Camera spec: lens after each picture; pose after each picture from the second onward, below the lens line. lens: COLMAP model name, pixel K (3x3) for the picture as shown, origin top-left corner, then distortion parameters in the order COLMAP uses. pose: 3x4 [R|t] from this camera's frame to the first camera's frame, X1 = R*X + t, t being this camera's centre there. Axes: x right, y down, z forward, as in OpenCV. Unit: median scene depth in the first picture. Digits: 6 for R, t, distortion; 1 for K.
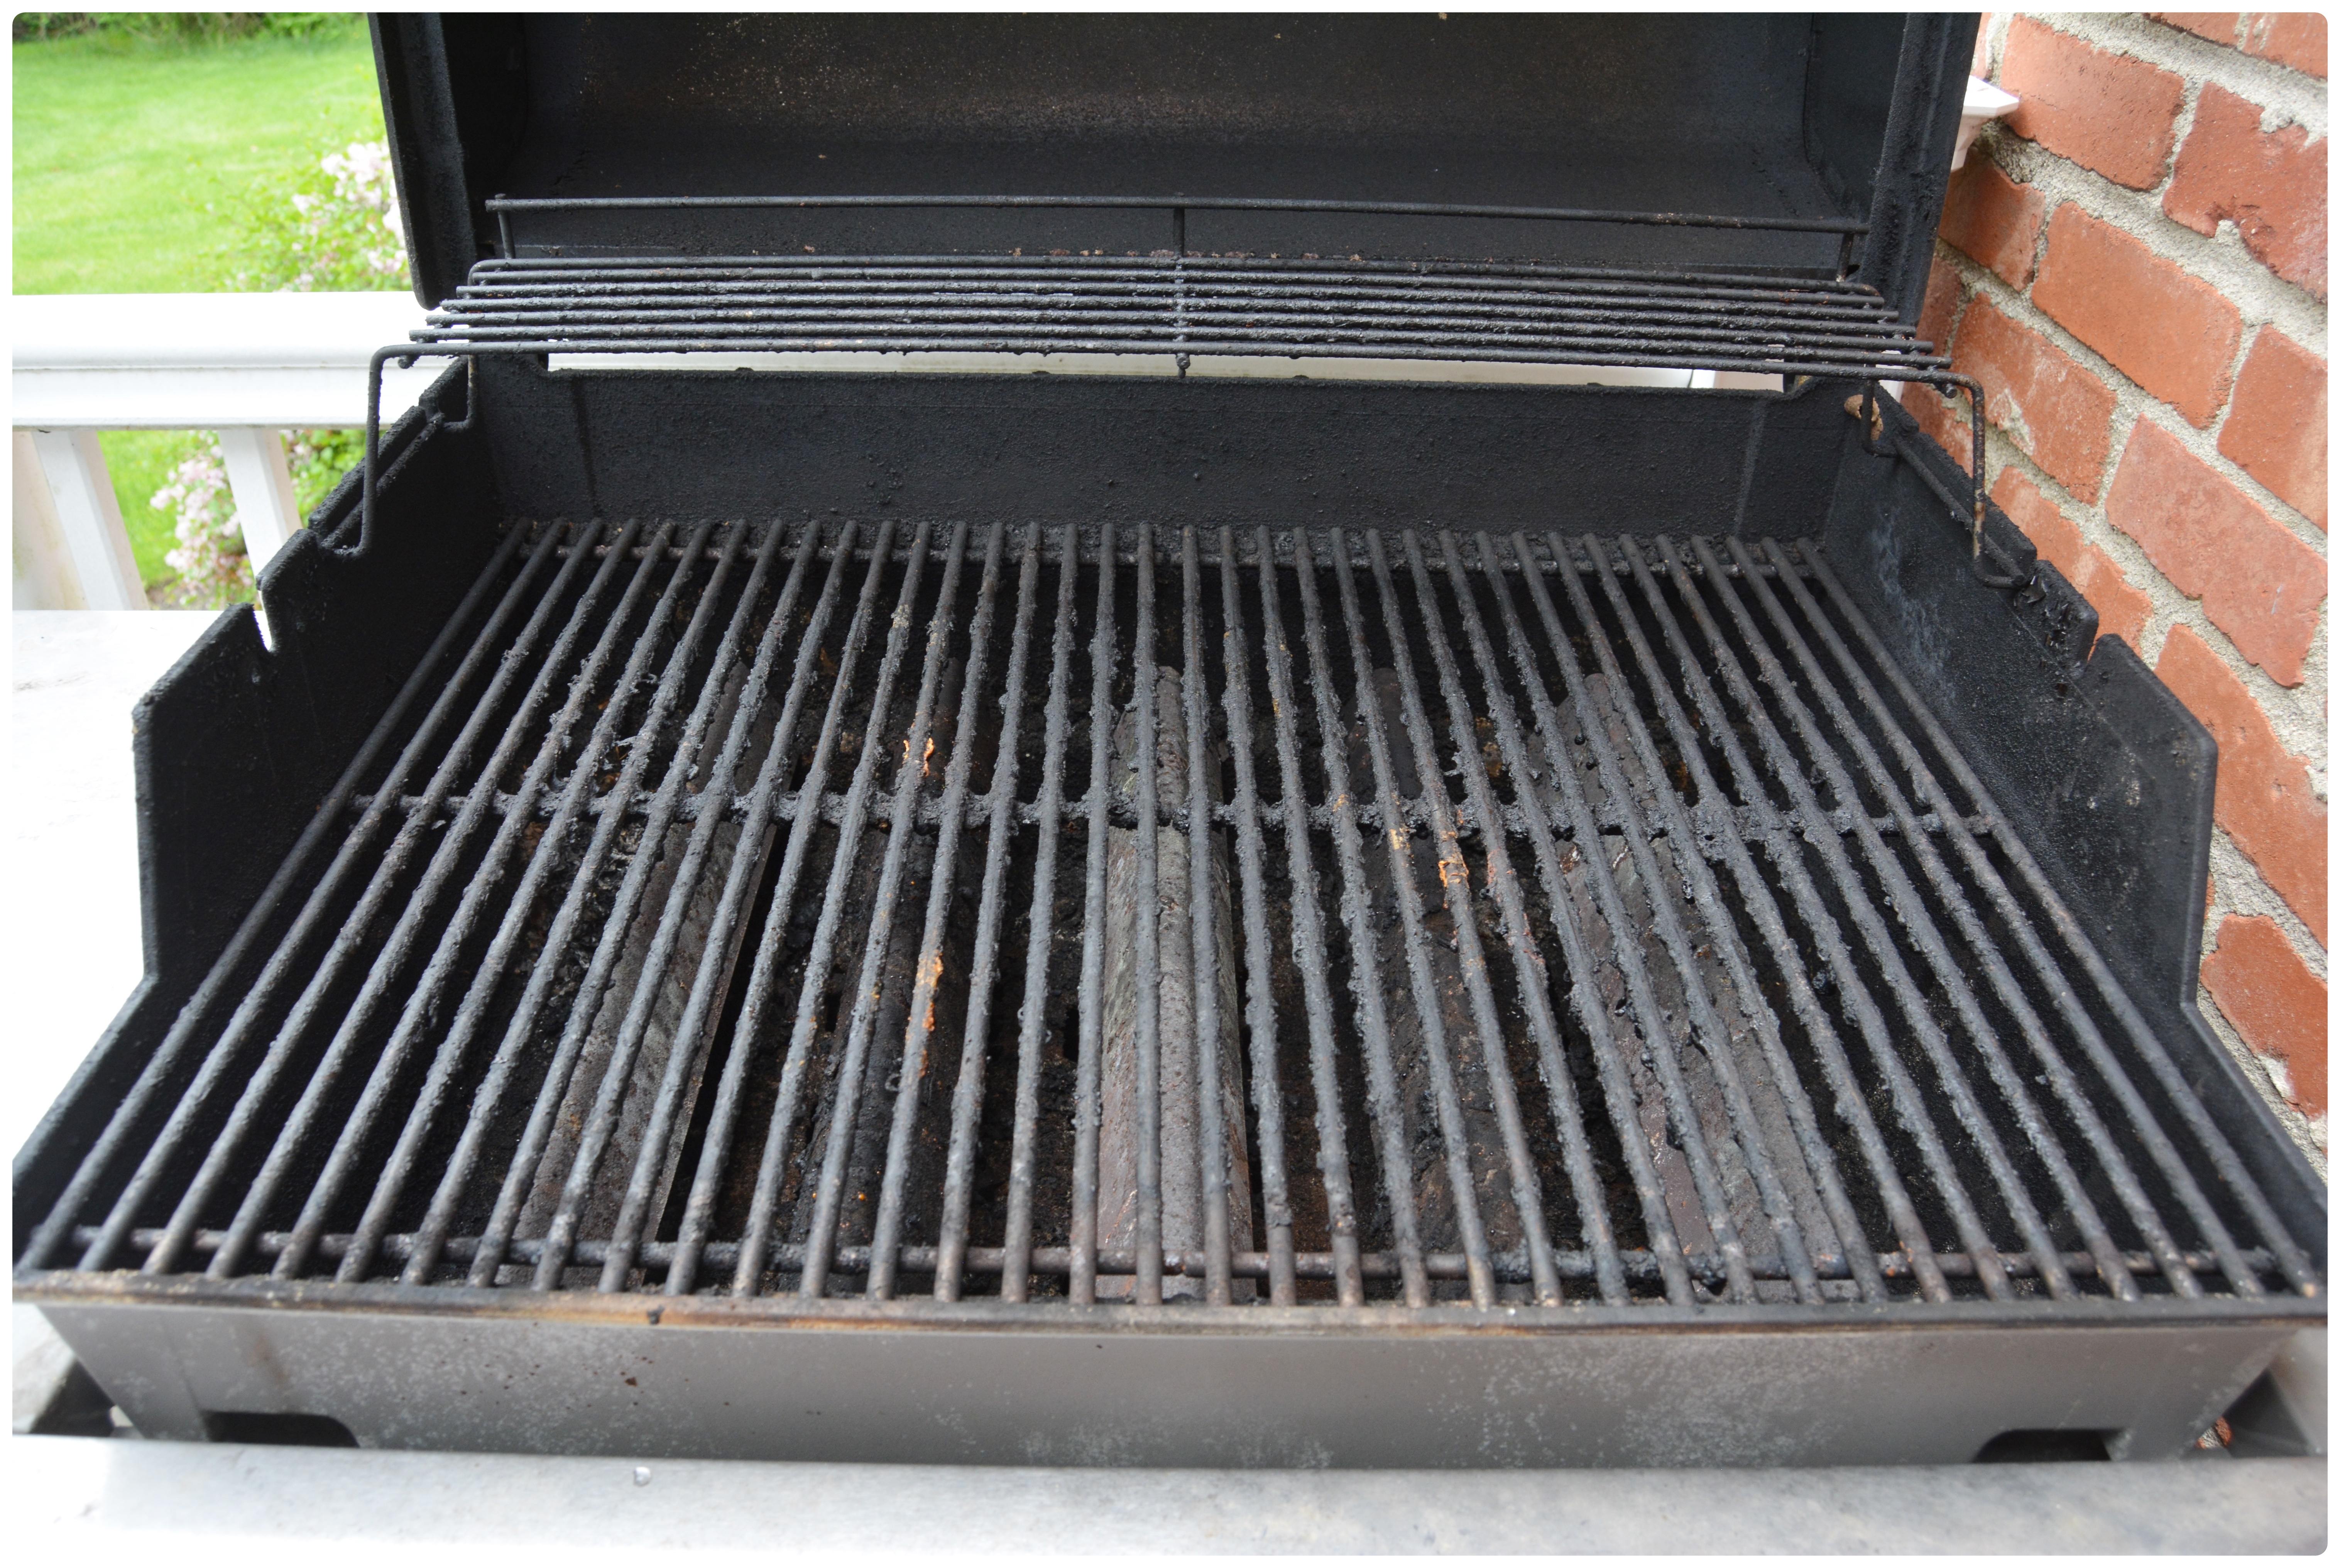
lens RADIAL K [[1791.0, 0, 1156.0], [0, 1791.0, 788.7], [0, 0, 1]] dist [-0.107088, 0.048018]
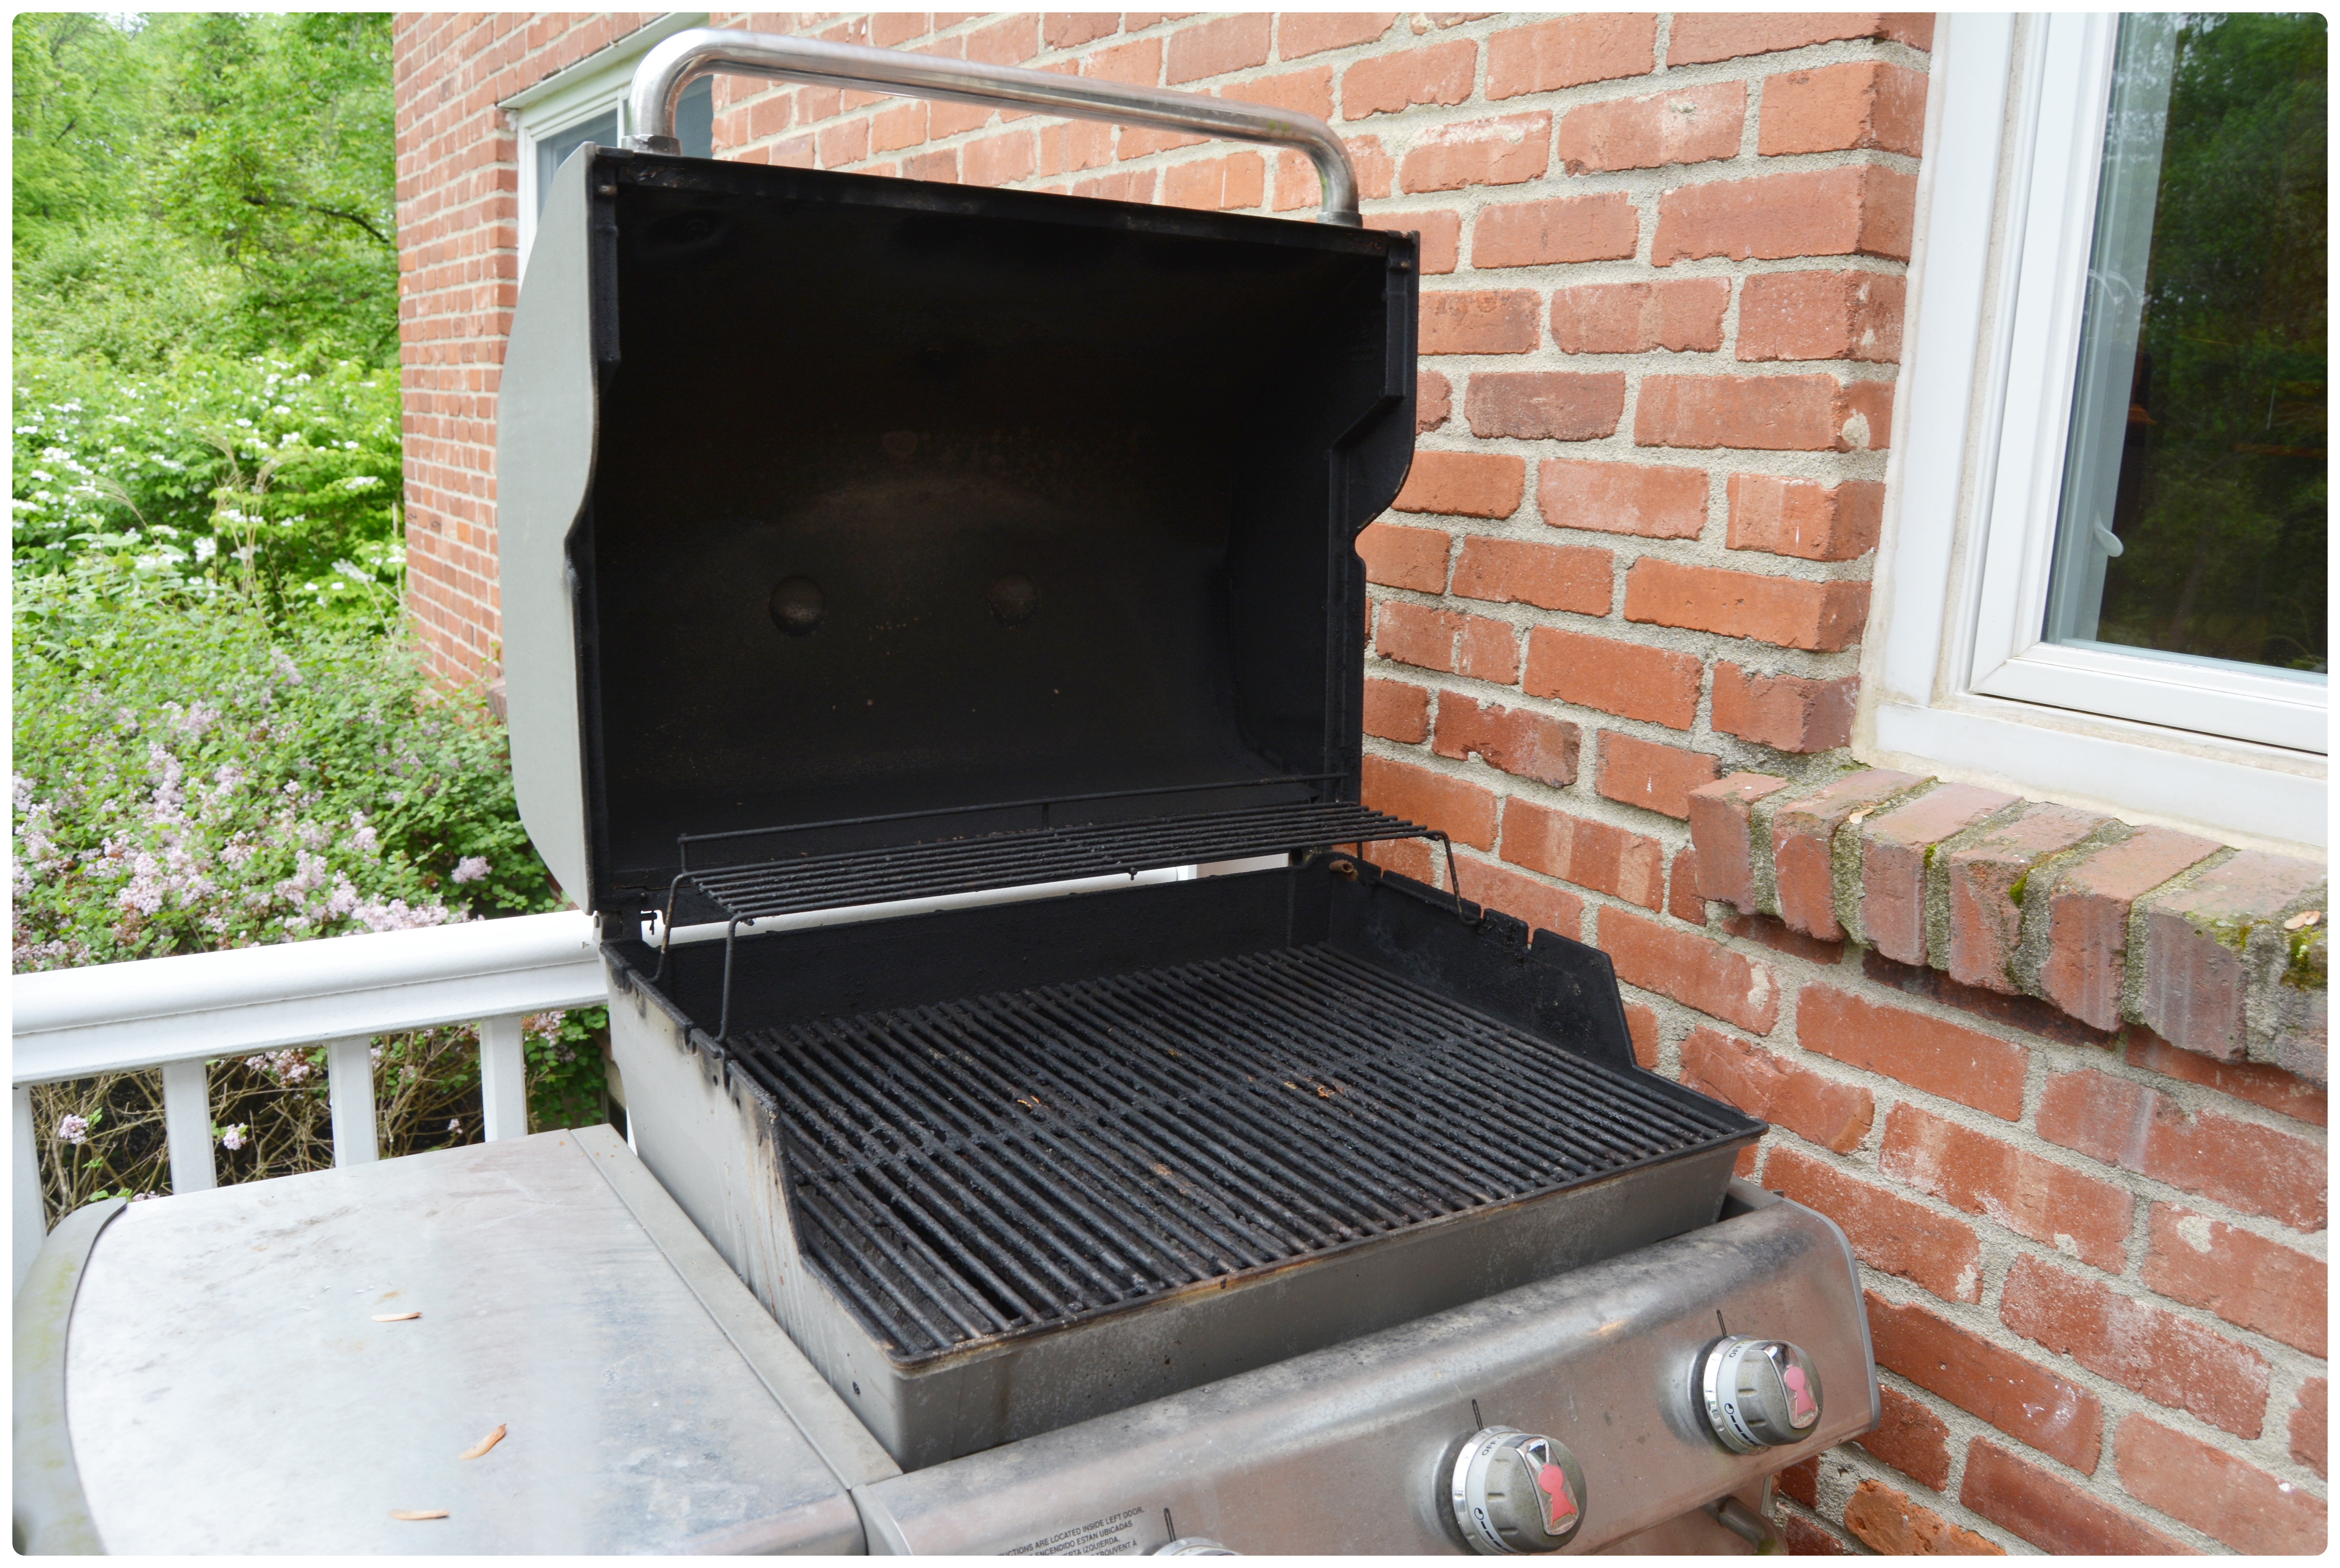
lens RADIAL K [[1791.0, 0, 1156.0], [0, 1791.0, 788.7], [0, 0, 1]] dist [-0.107088, 0.048018]
pose [[0.842577, -0.096387, 0.529881, -0.853827], [0.268945, 0.927705, -0.258904, 0.164913], [-0.466618, 0.360656, 0.807586, -0.545258]]
